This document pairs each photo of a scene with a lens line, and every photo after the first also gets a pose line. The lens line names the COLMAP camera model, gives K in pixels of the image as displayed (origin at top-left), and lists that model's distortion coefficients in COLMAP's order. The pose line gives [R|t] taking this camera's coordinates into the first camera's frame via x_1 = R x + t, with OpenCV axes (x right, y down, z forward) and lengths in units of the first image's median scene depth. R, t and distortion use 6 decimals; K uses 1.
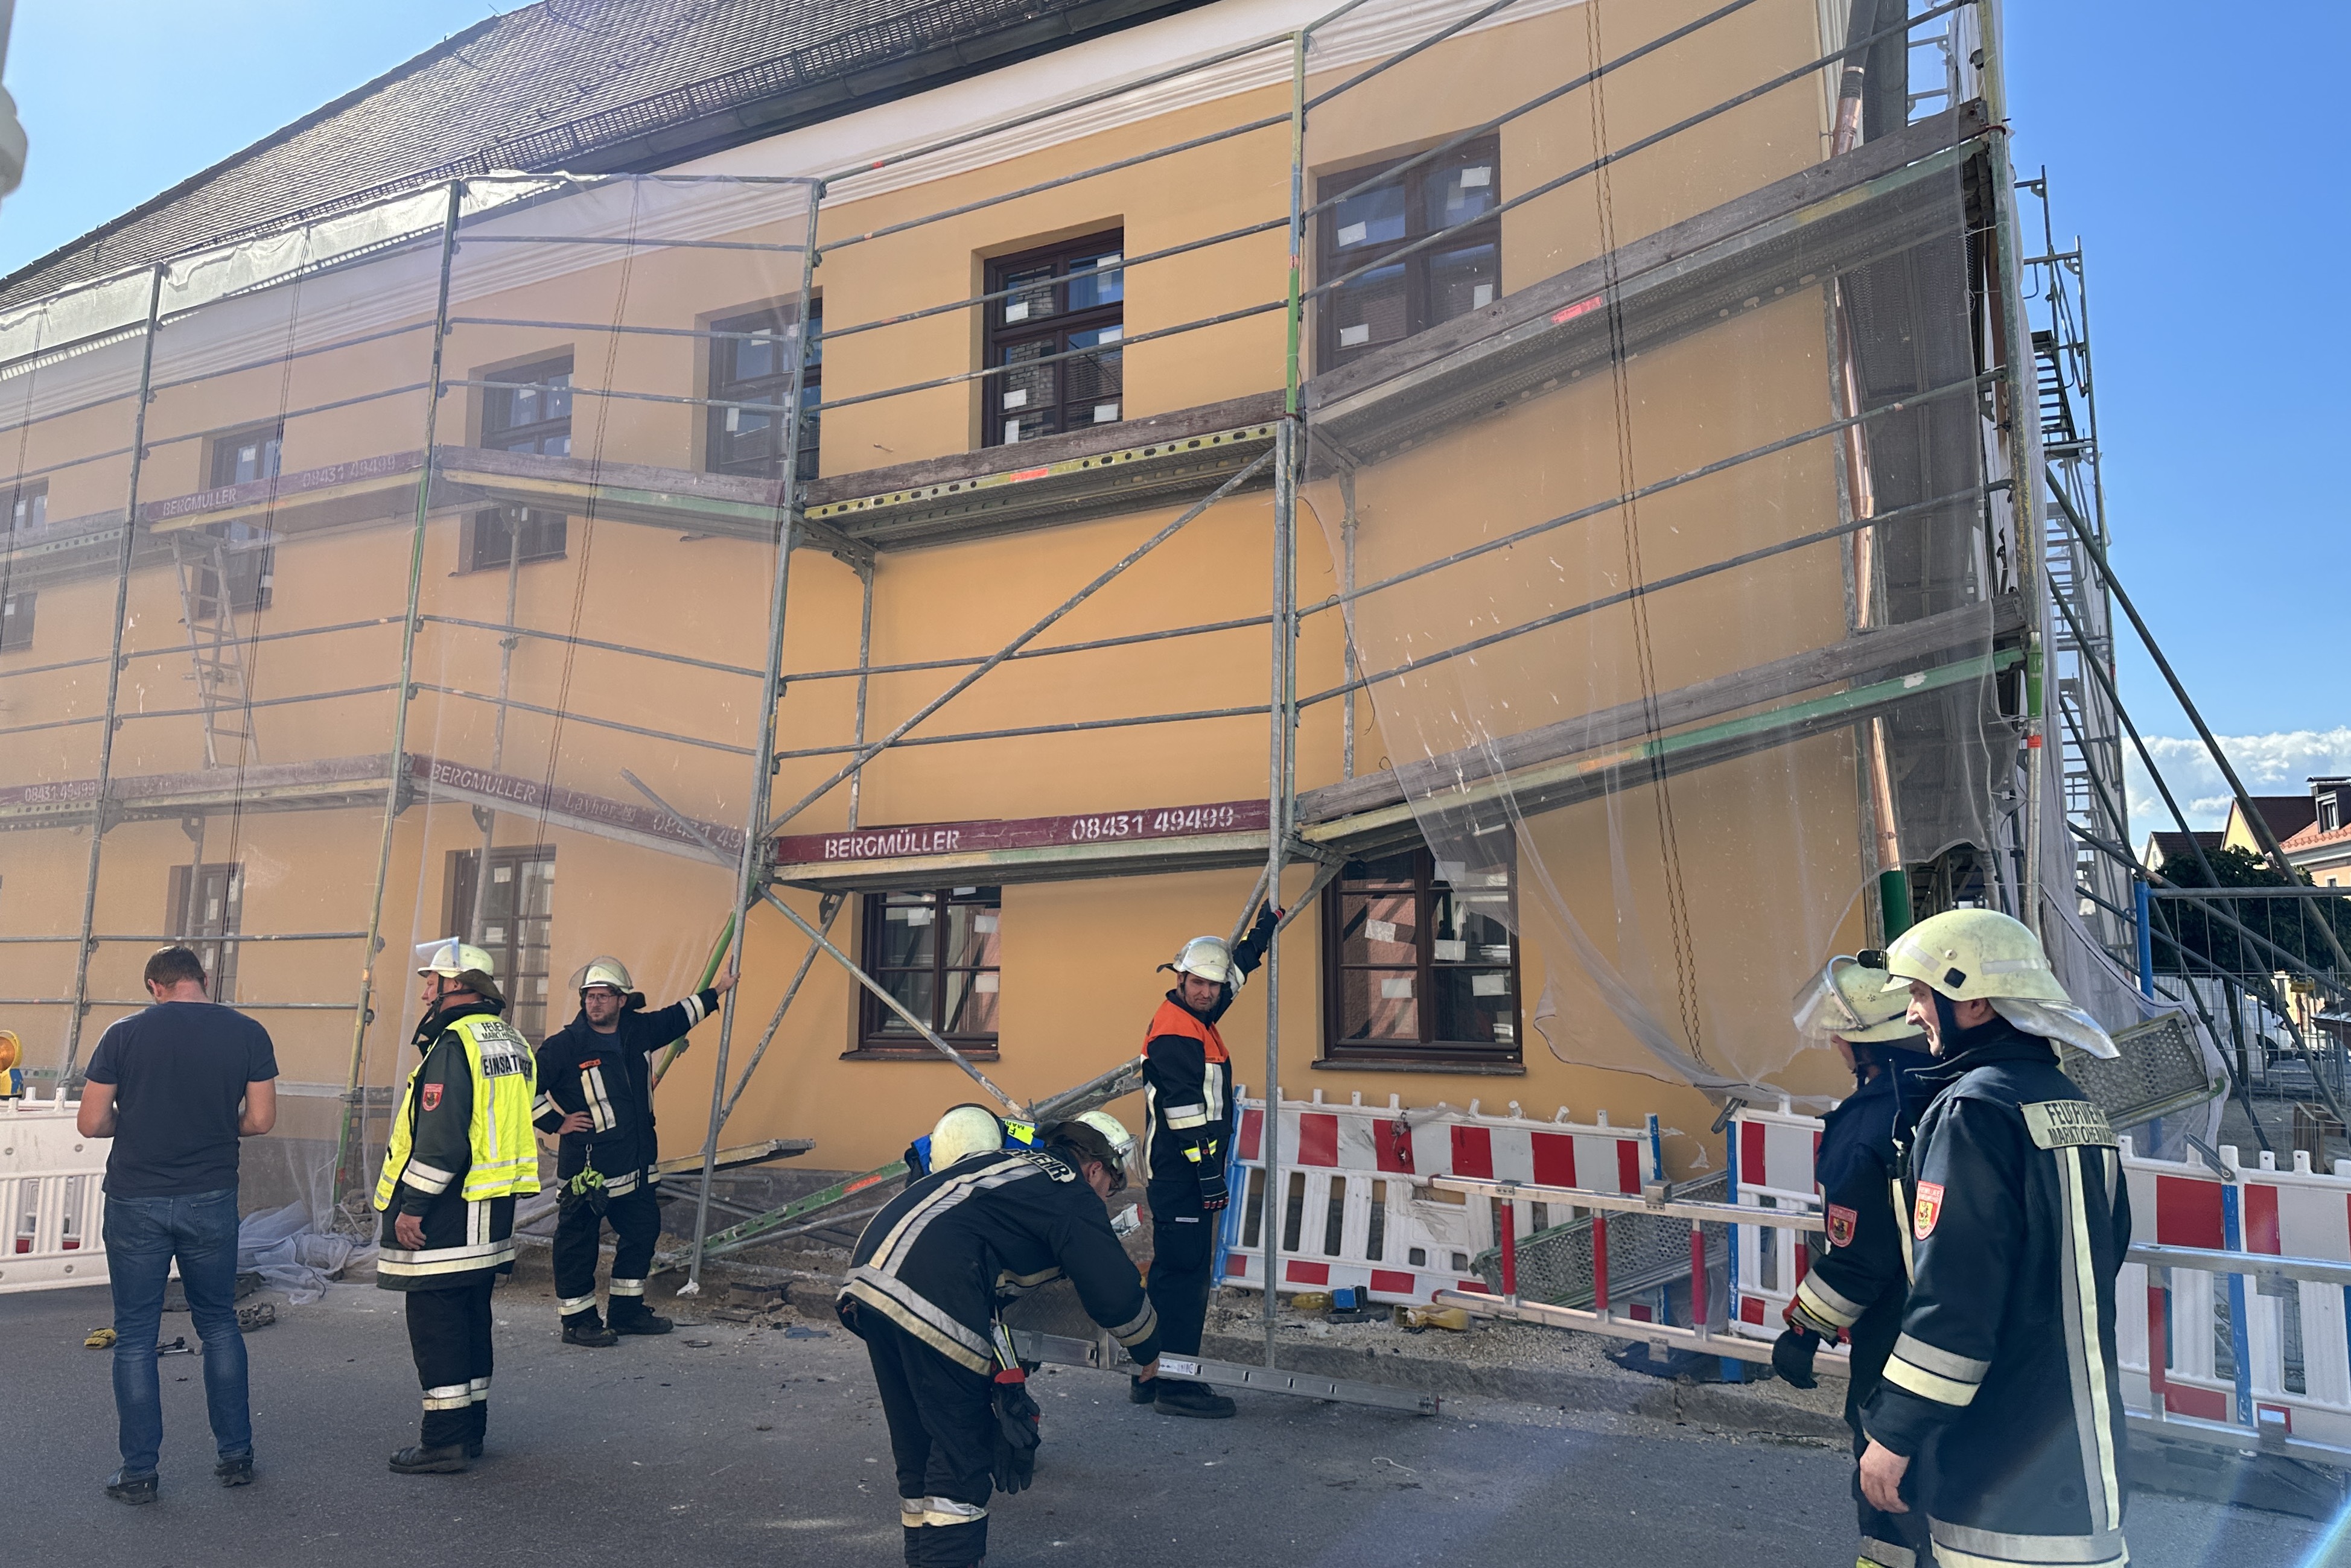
lens RADIAL K [[1542.2, 0, 1175.5], [0, 1542.2, 784.0], [0, 0, 1]] dist [0.135446, -0.180930]
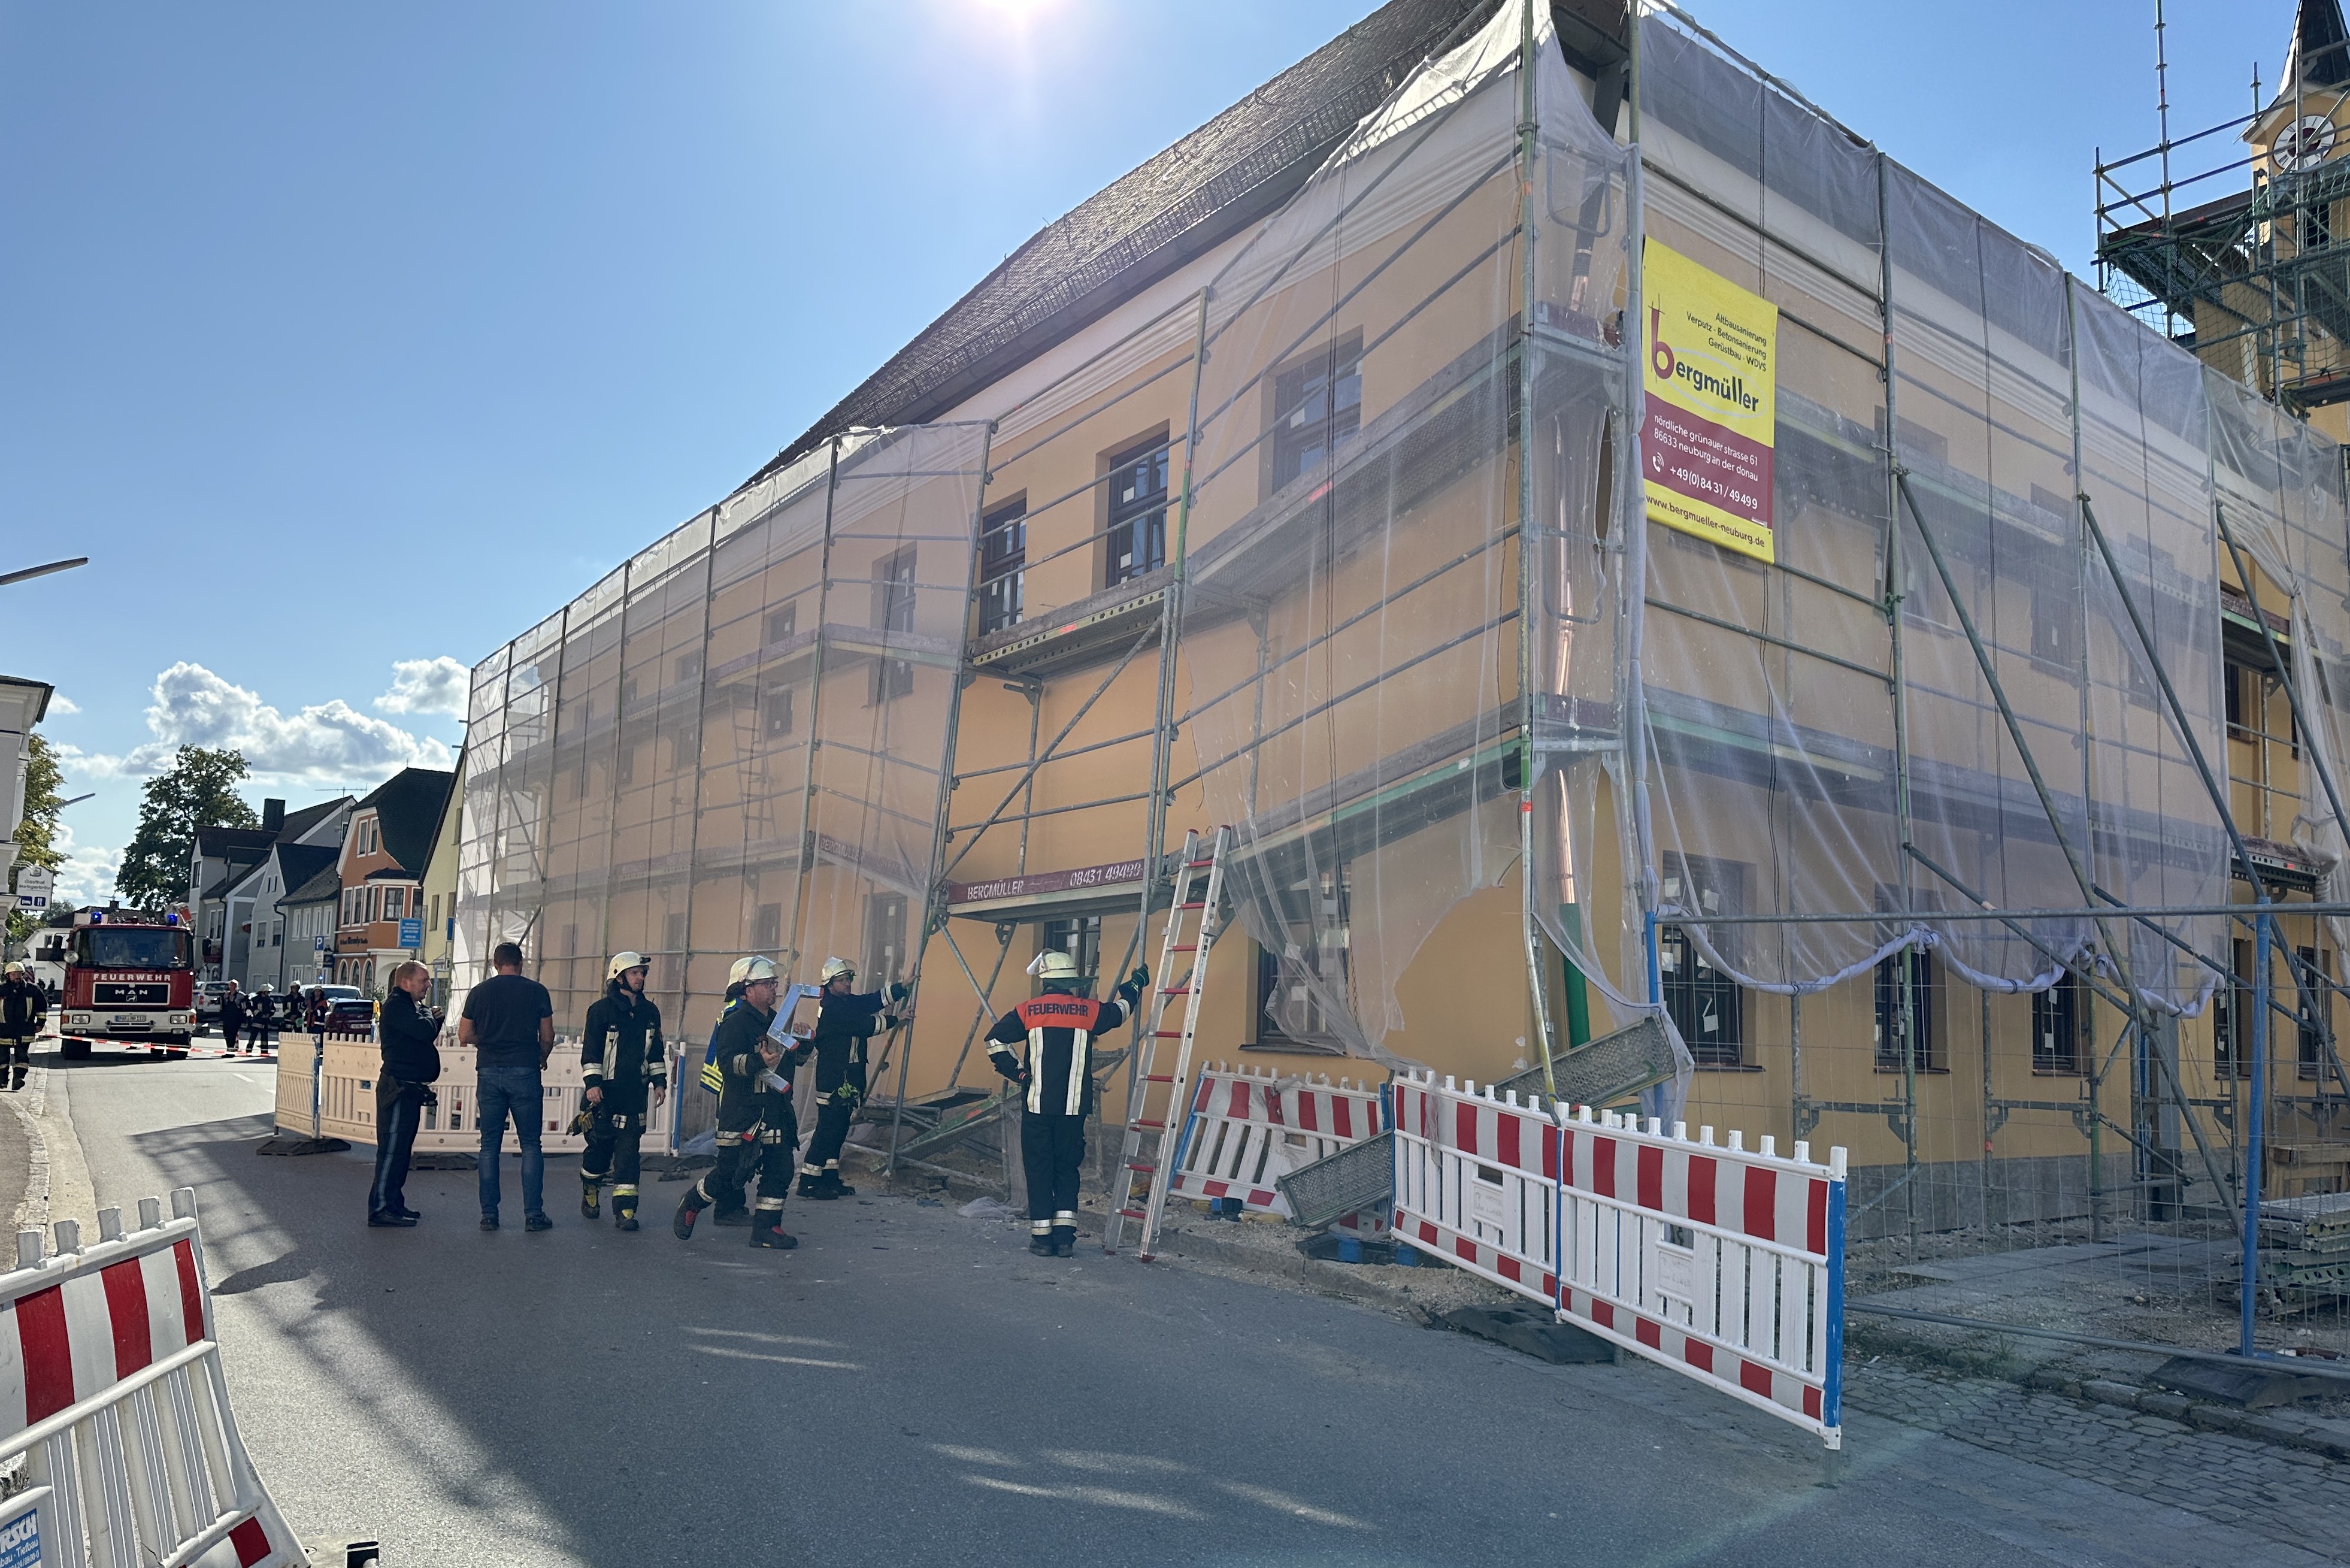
lens RADIAL K [[1536.2, 0, 1203.5], [0, 1536.2, 906.5], [0, 0, 1]] dist [0.128317, -0.000474]
pose [[0.896514, -0.005284, -0.442984, 0.668868], [0.030047, 0.998352, 0.048901, -0.011527], [0.441996, -0.057150, 0.895195, -0.233255]]
